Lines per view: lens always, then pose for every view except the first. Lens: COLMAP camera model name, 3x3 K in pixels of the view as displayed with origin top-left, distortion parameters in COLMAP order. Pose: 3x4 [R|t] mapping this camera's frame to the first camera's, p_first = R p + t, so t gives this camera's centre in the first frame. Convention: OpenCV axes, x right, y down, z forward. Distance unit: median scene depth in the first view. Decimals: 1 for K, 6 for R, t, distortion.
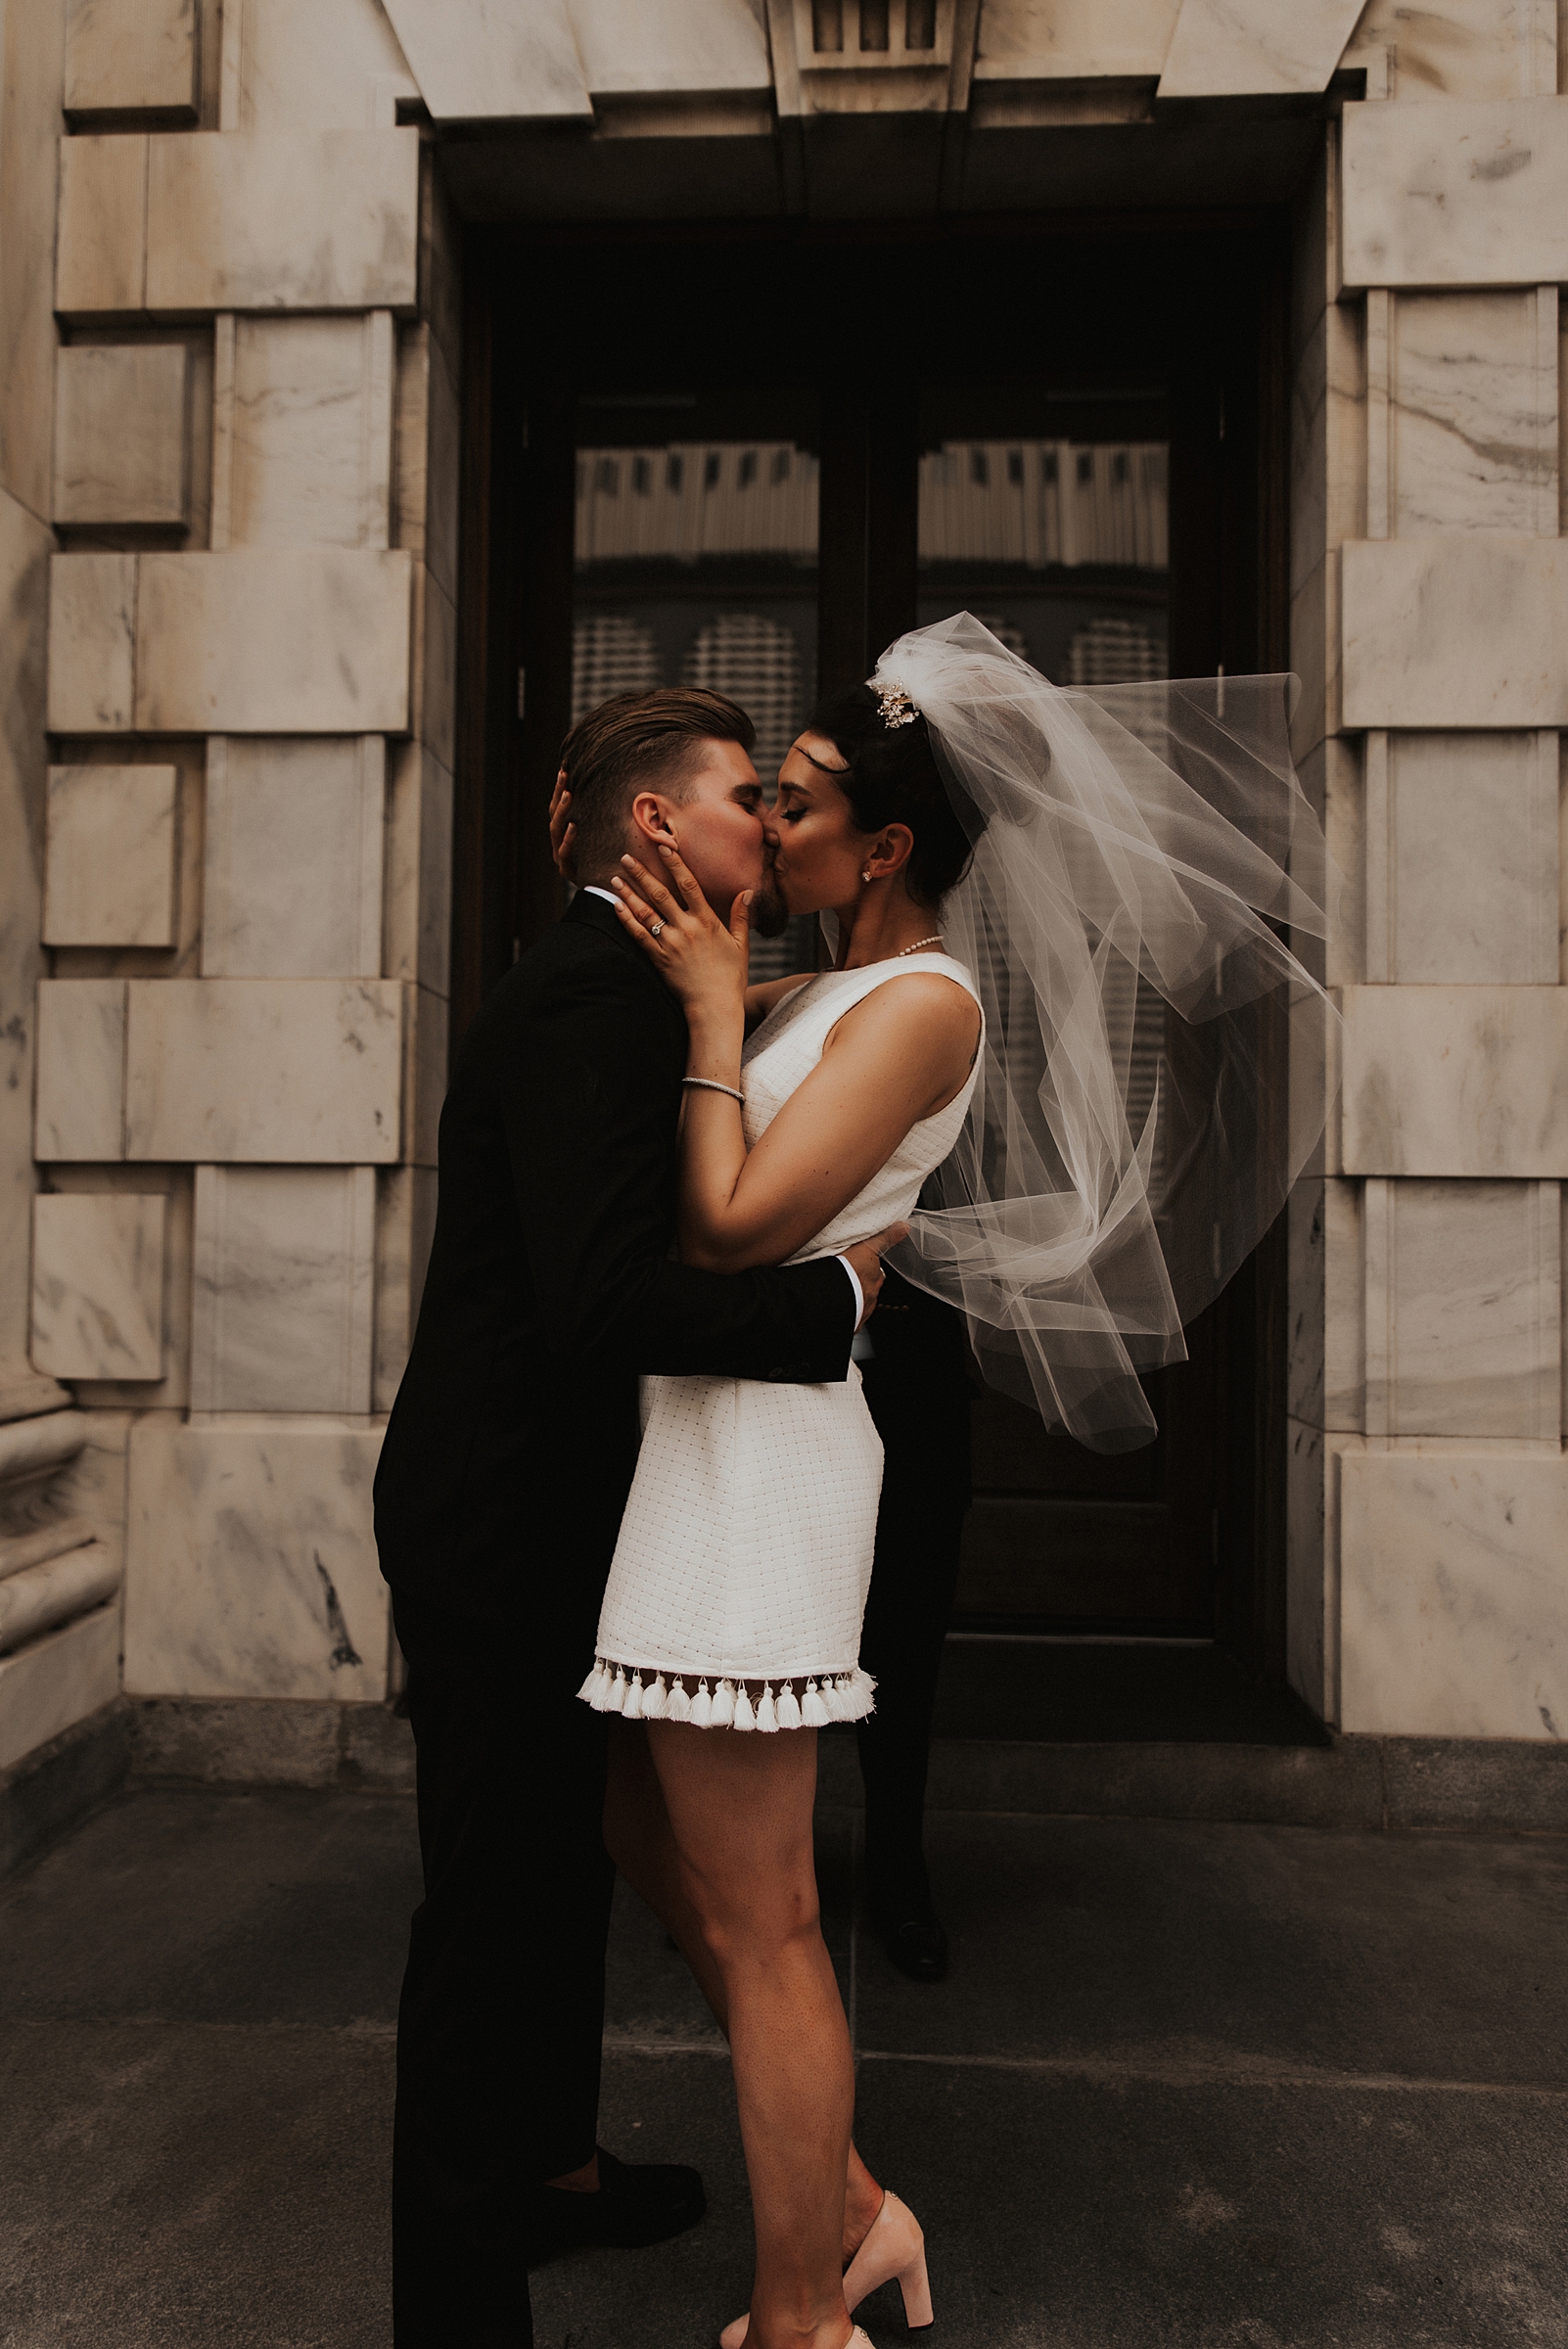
lens RADIAL K [[1590.5, 0, 778.3], [0, 1590.5, 1163.5], [0, 0, 1]] dist [0.002330, -0.002519]
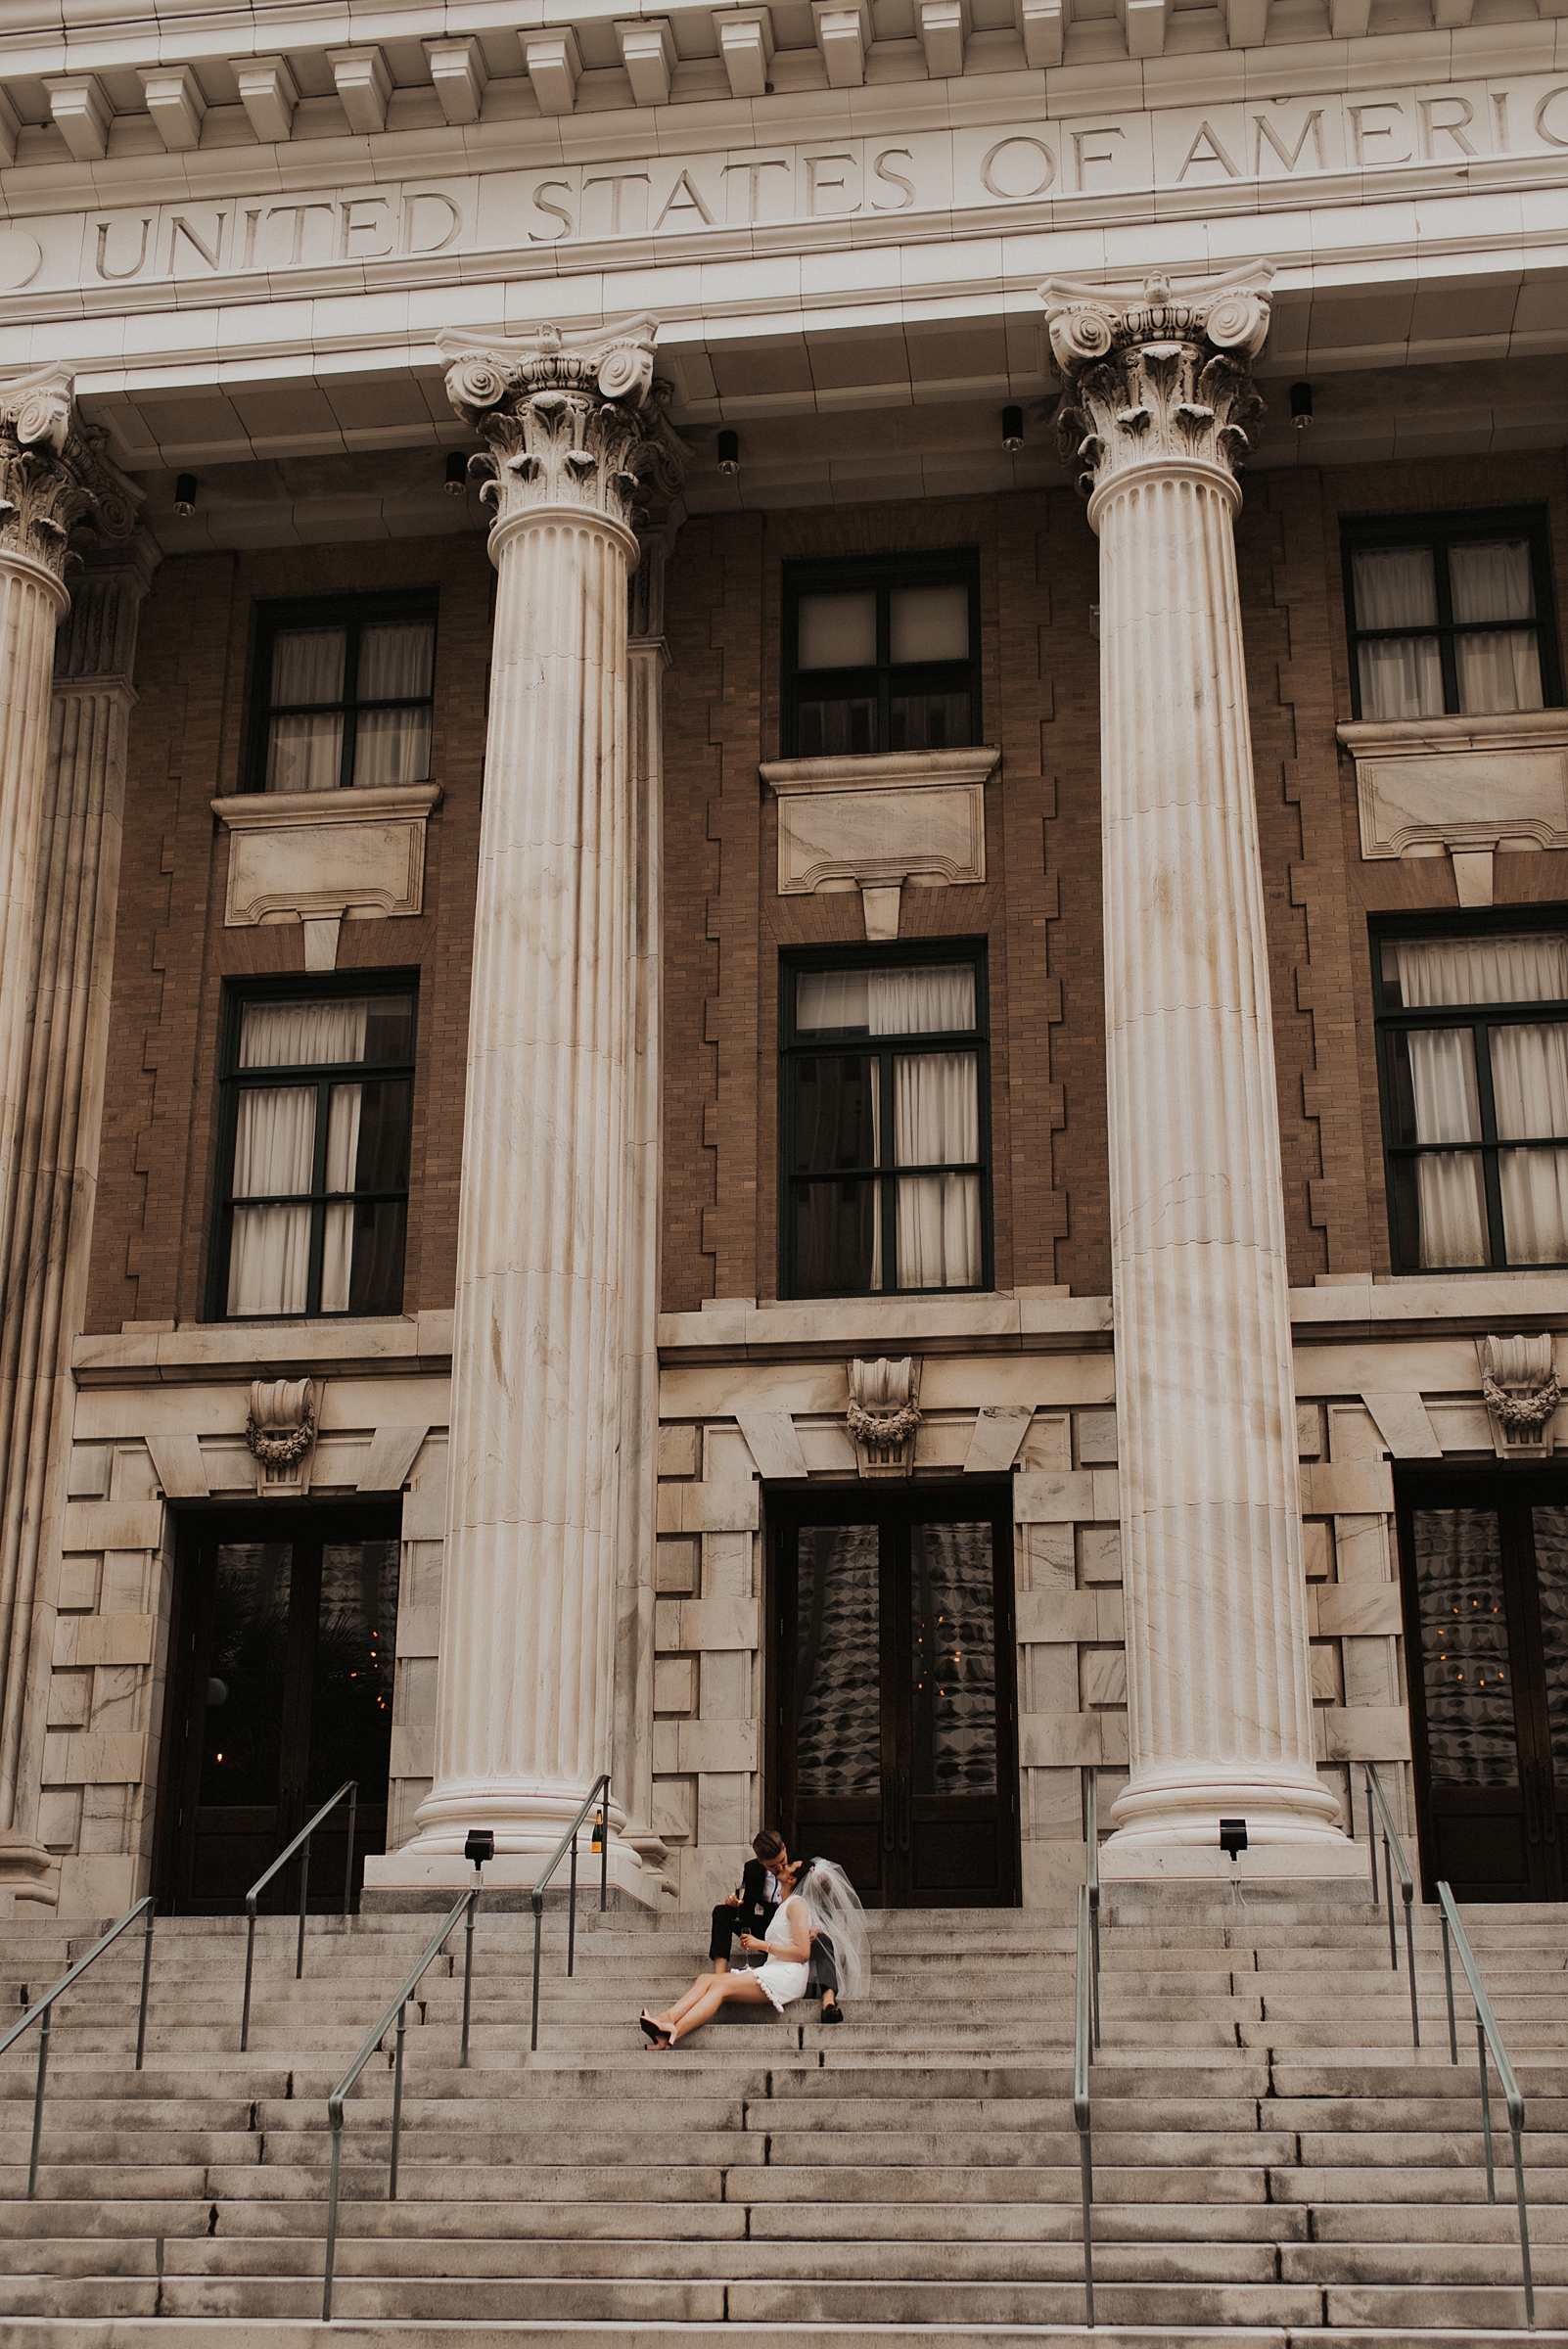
lens RADIAL K [[2625.0, 0, 810.3], [0, 2625.0, 1354.7], [0, 0, 1]] dist [0.005013, 0.000000]
pose [[0.998162, -0.029940, -0.052681, 0.212332], [0.013773, 0.958749, -0.283920, 0.767917], [0.059009, 0.282673, 0.957400, -4.817661]]
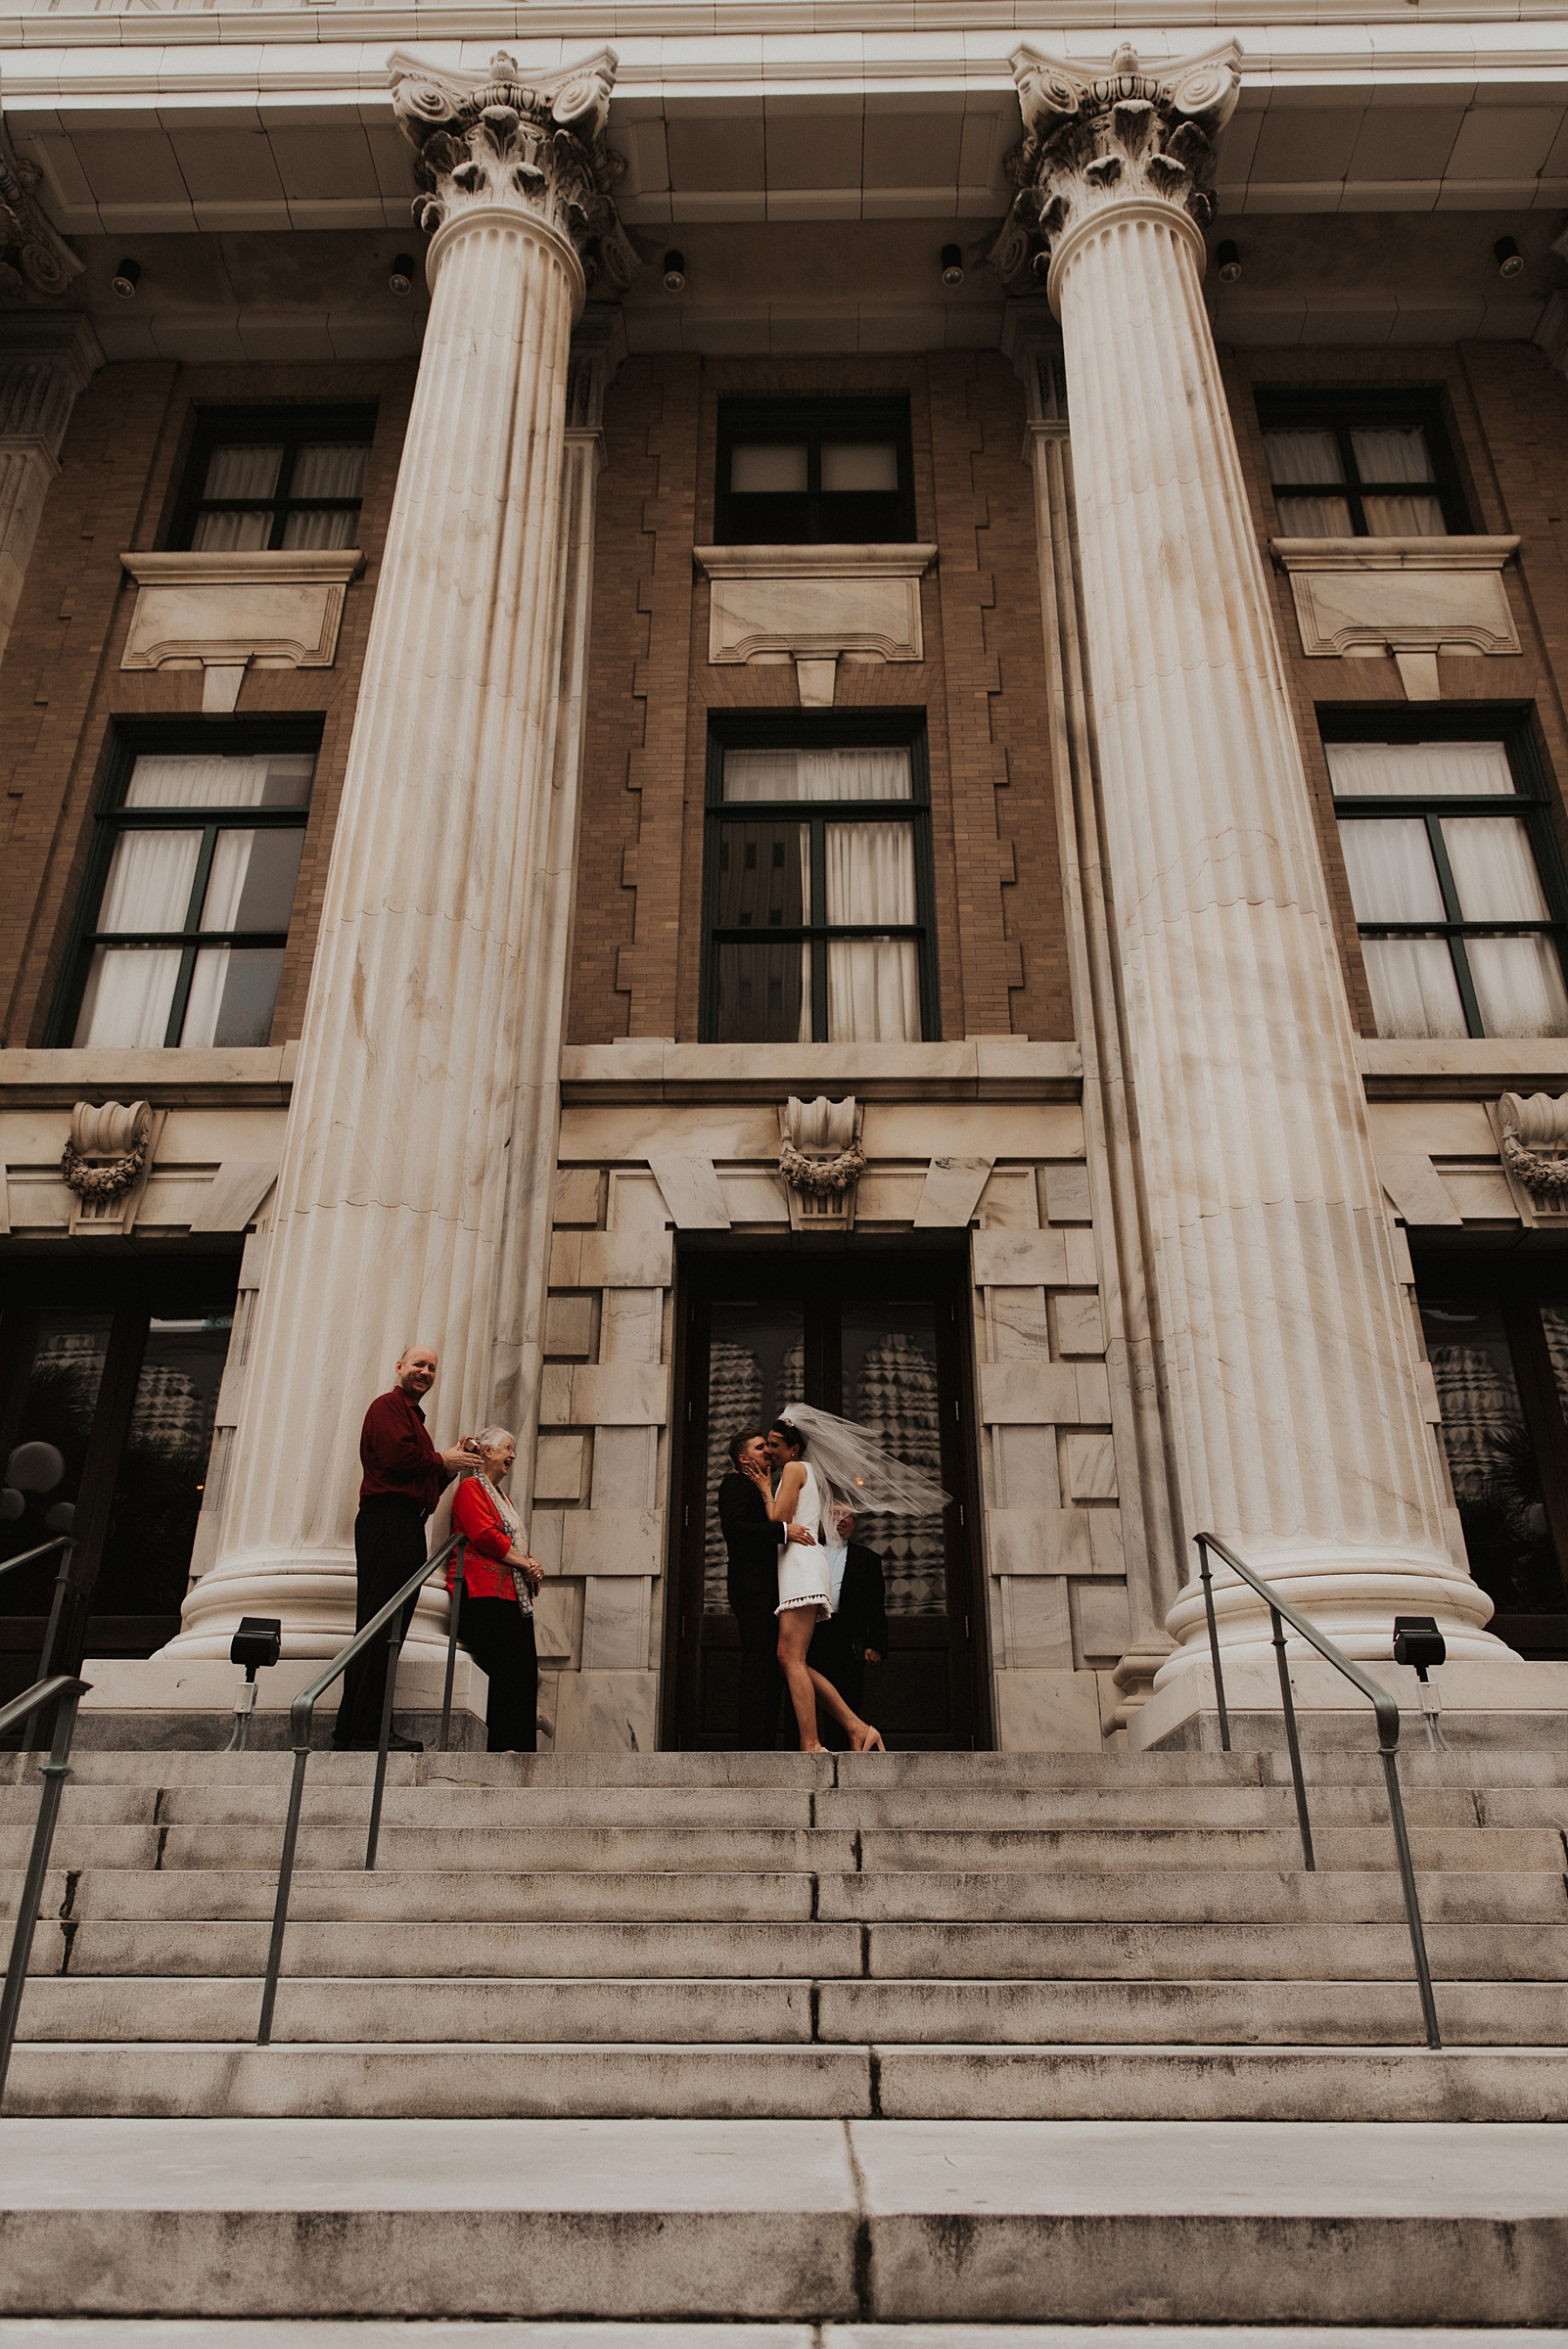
lens RADIAL K [[1590.5, 0, 792.2], [0, 1590.5, 1172.2], [0, 0, 1]] dist [0.002330, -0.002519]
pose [[0.998778, 0.009853, 0.048420, -0.150336], [0.011650, 0.905343, -0.424520, 0.550434], [-0.048019, 0.424566, 0.904123, -1.843116]]
